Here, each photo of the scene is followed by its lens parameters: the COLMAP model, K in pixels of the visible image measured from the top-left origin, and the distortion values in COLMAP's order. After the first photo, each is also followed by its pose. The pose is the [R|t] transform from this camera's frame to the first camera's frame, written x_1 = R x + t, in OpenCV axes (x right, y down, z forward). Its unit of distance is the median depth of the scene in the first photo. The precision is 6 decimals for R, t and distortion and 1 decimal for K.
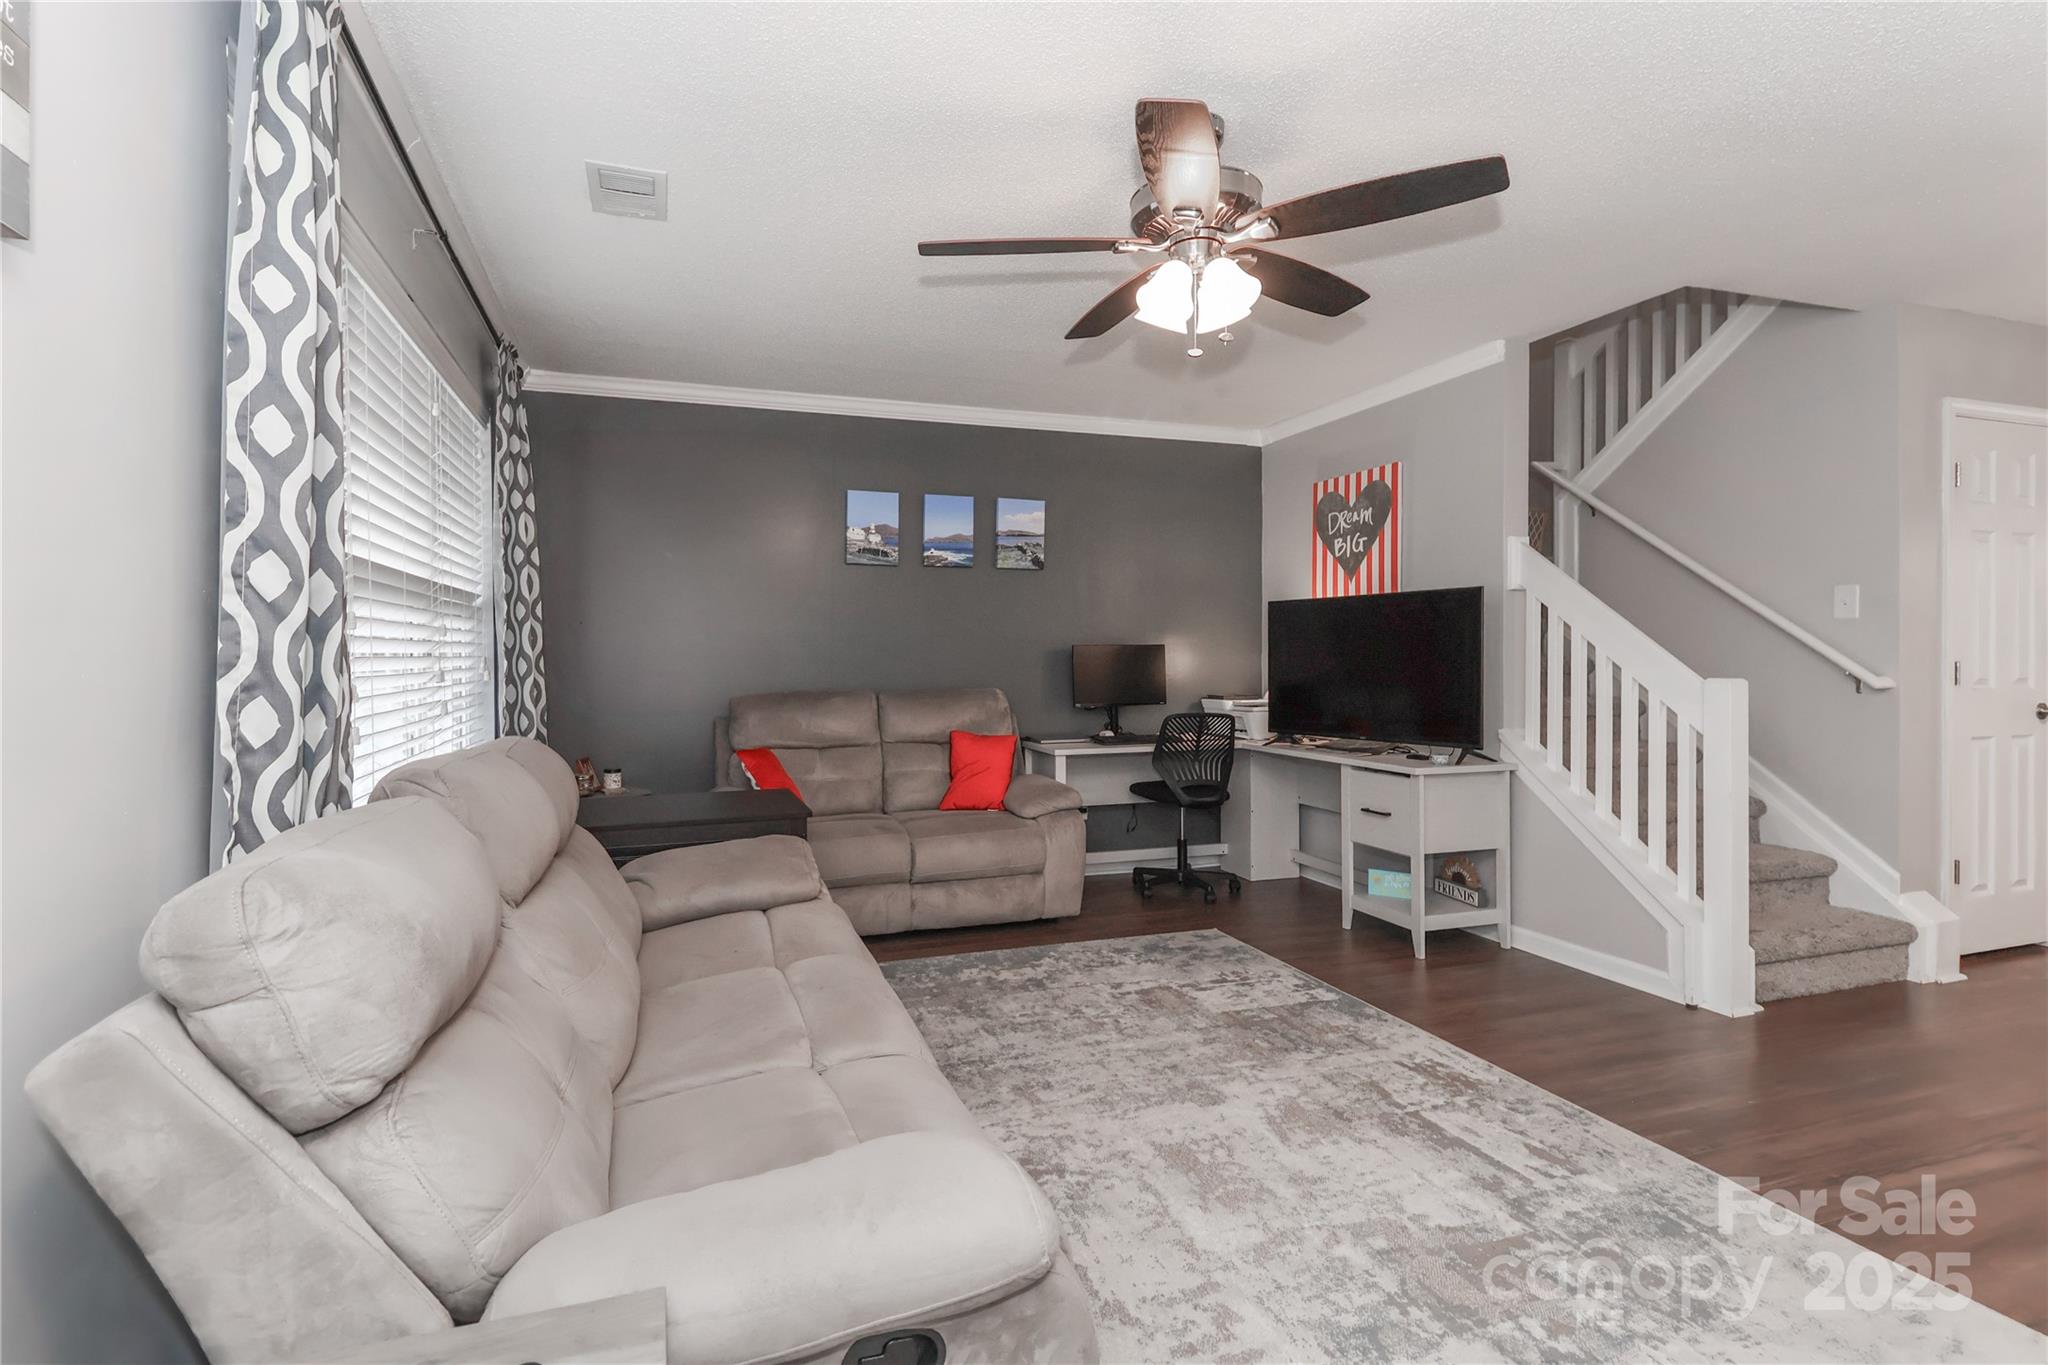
lens RADIAL K [[957.6, 0, 1019.6], [0, 957.6, 664.8], [0, 0, 1]] dist [0.003896, -0.003604]
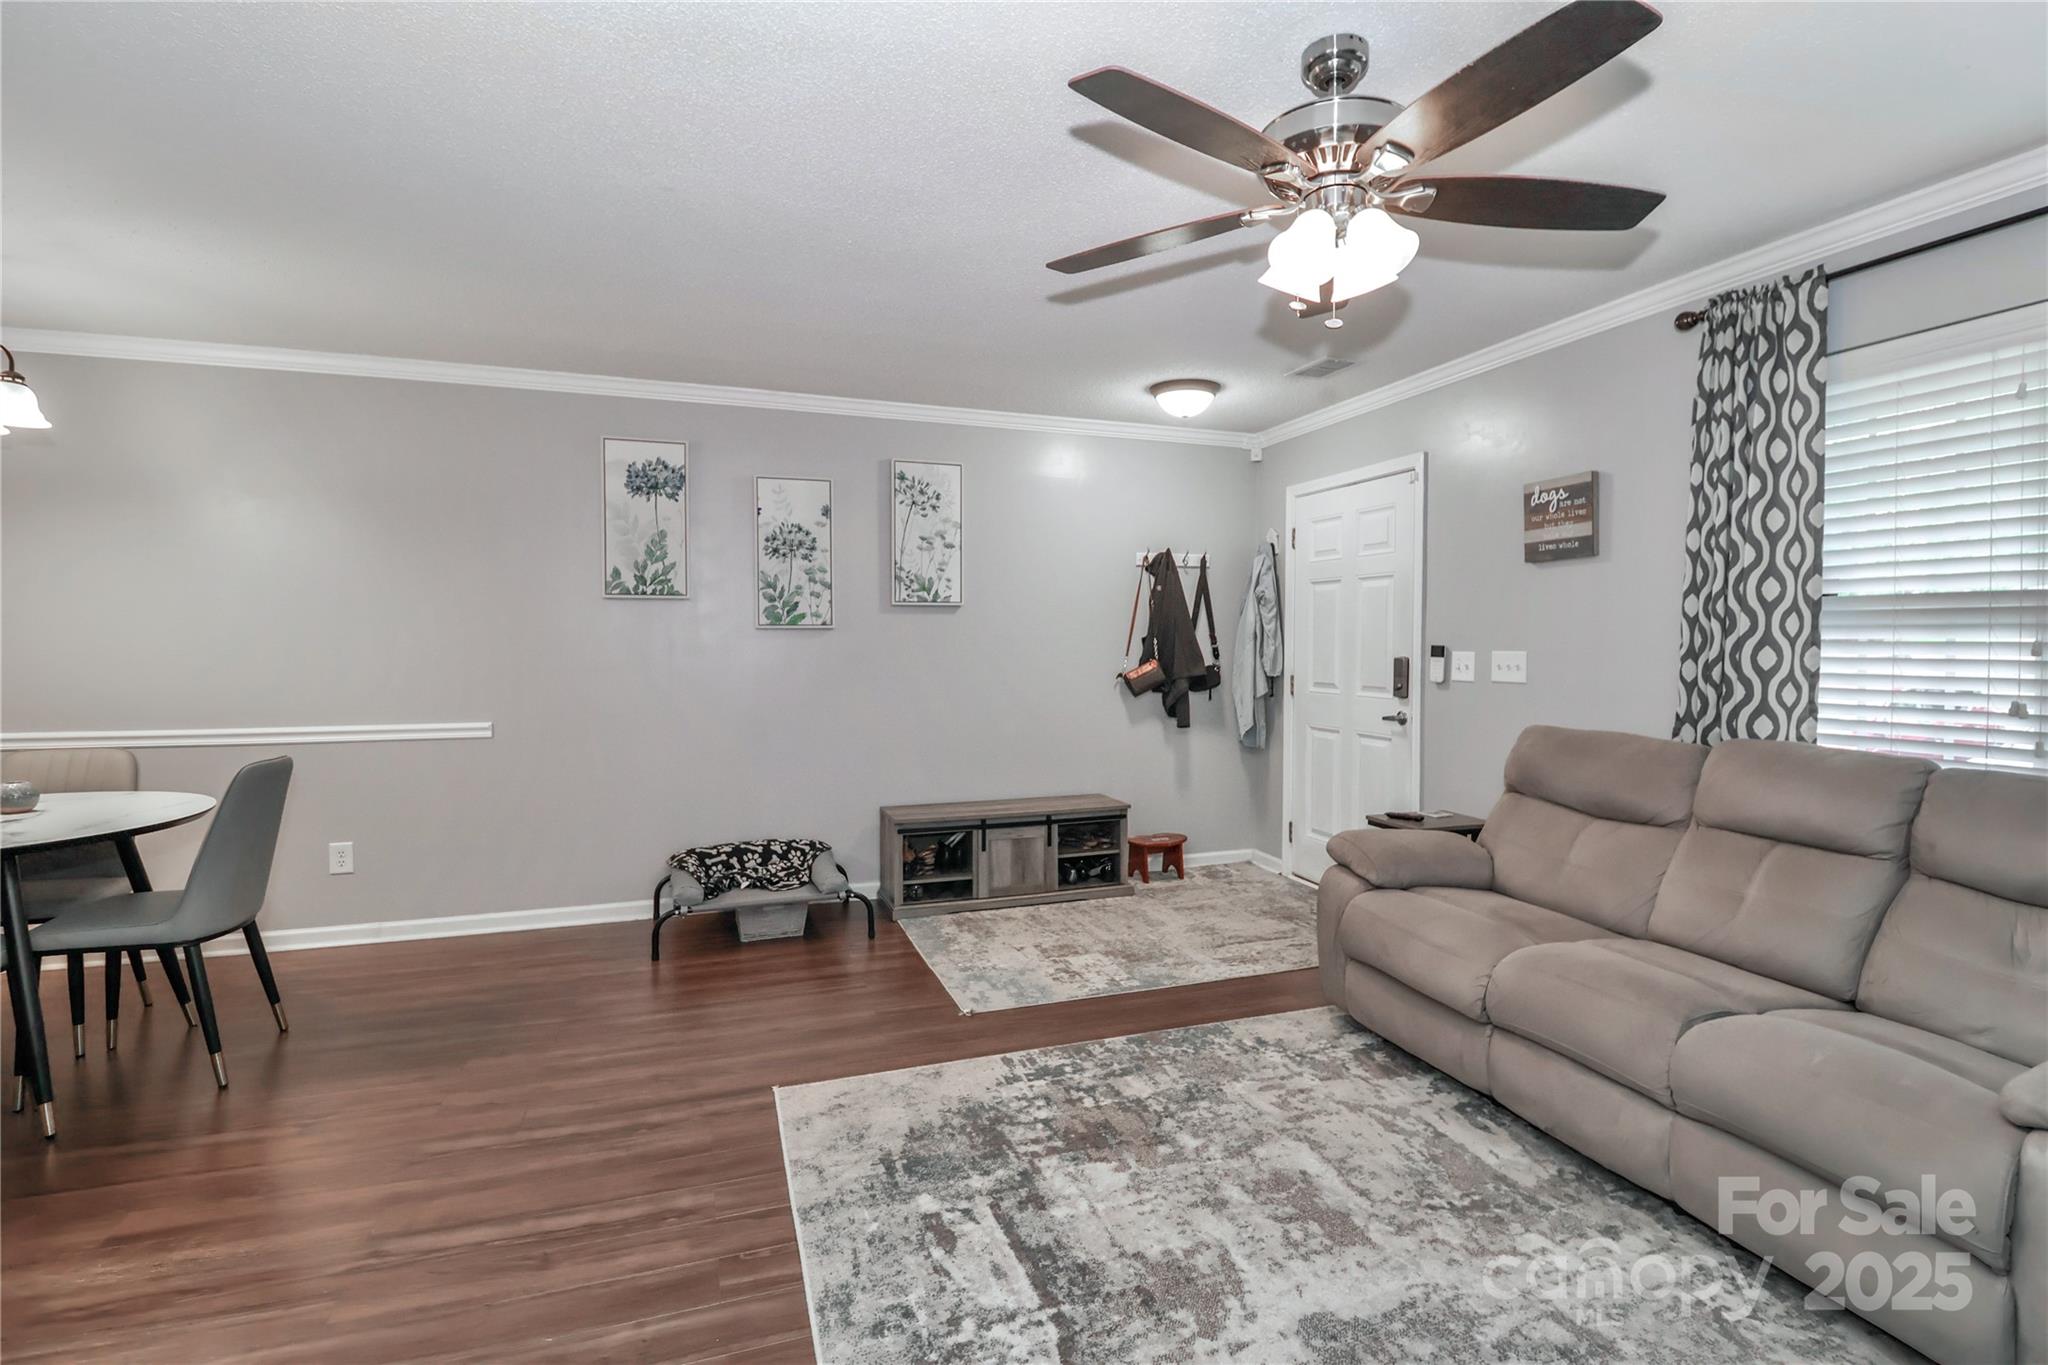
lens RADIAL K [[957.6, 0, 1021.1], [0, 957.6, 673.4], [0, 0, 1]] dist [0.003896, -0.003604]
pose [[-0.999790, -0.001824, 0.020389, 0.482275], [-0.000835, 0.998828, 0.048389, -0.080624], [-0.020454, 0.048362, -0.998620, 2.004663]]
